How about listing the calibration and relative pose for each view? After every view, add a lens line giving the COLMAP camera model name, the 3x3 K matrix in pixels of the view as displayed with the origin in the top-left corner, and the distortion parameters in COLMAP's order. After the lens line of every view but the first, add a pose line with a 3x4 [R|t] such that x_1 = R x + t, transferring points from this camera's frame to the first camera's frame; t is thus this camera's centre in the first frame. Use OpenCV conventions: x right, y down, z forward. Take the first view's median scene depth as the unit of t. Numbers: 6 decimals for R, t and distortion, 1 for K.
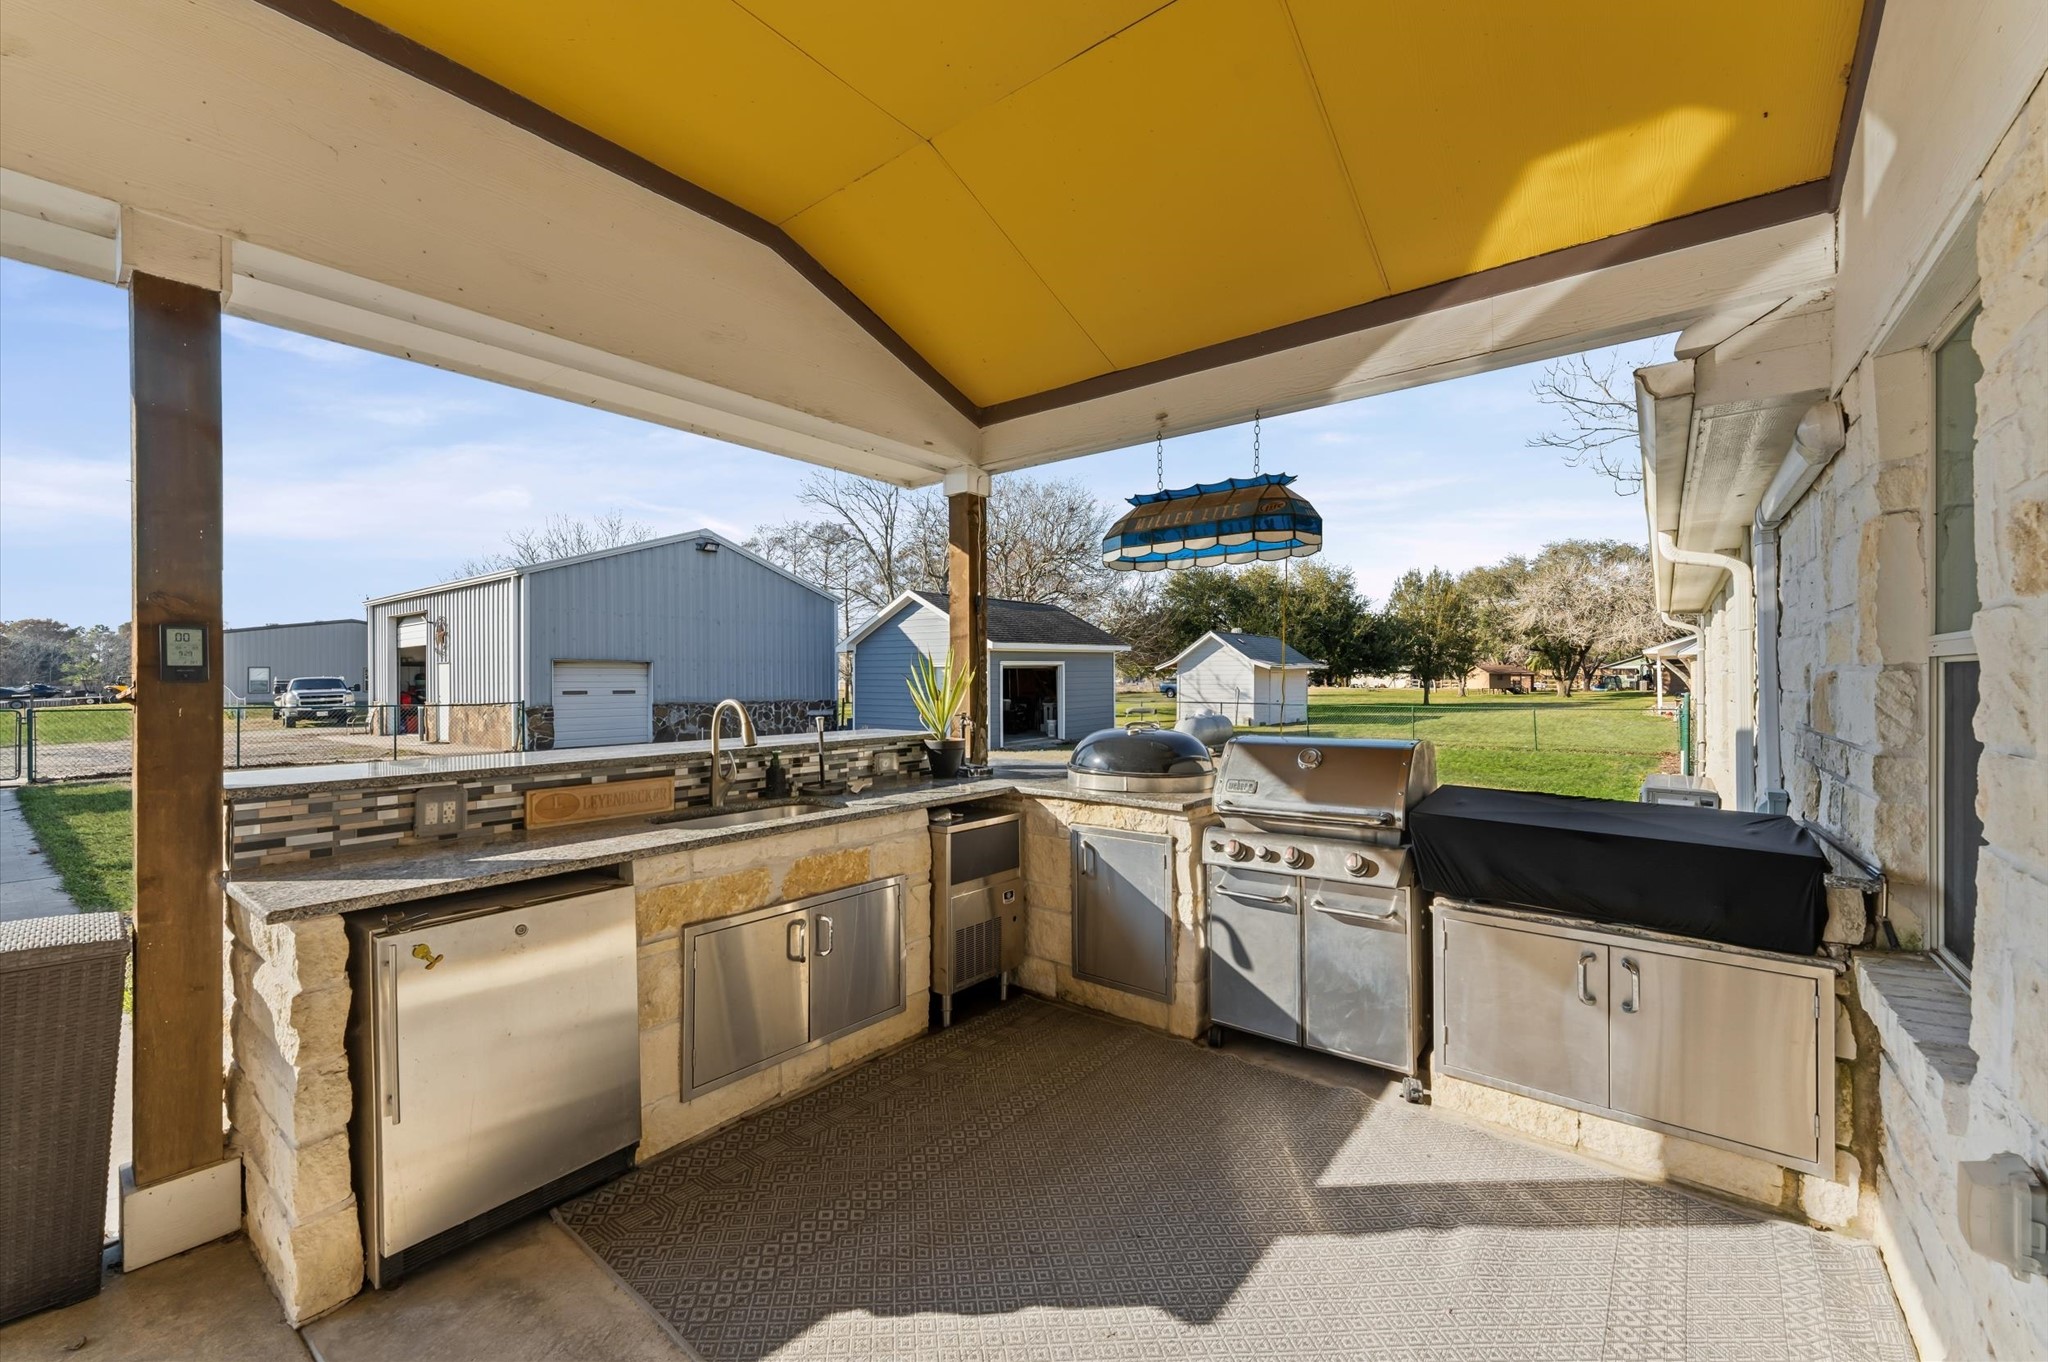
lens RADIAL K [[829.4, 0, 1021.6], [0, 829.4, 681.1], [0, 0, 1]] dist [0.003001, -0.000141]
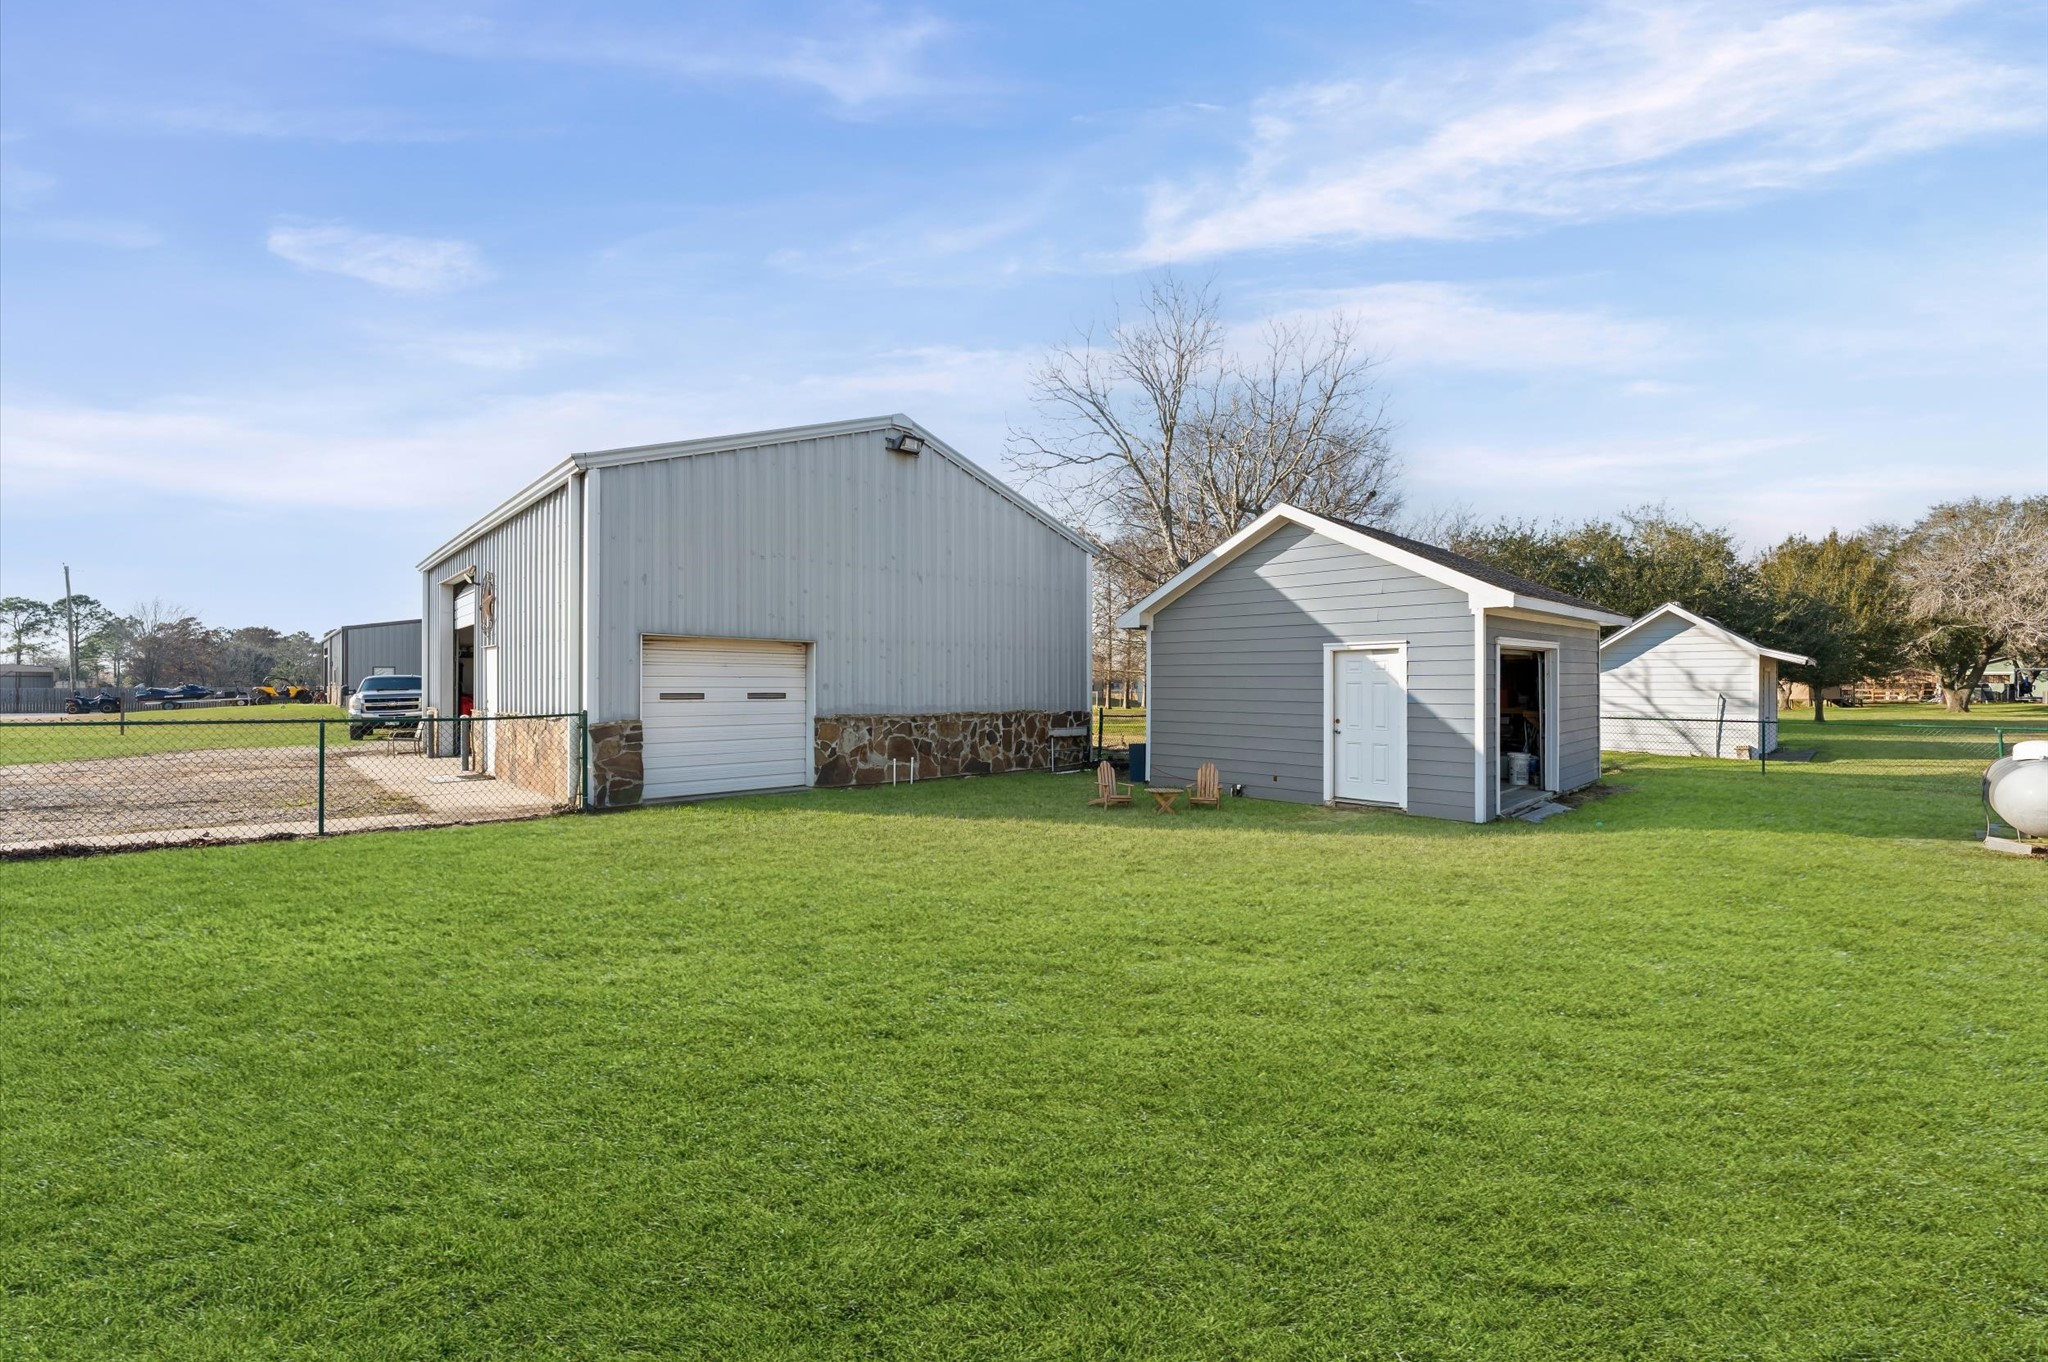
lens RADIAL K [[829.4, 0, 1011.4], [0, 829.4, 675.2], [0, 0, 1]] dist [0.003001, -0.000141]
pose [[0.988121, 0.001677, -0.153668, -0.216812], [-0.004017, 0.999881, -0.014923, 0.006661], [0.153625, 0.015363, 0.988010, 0.445525]]
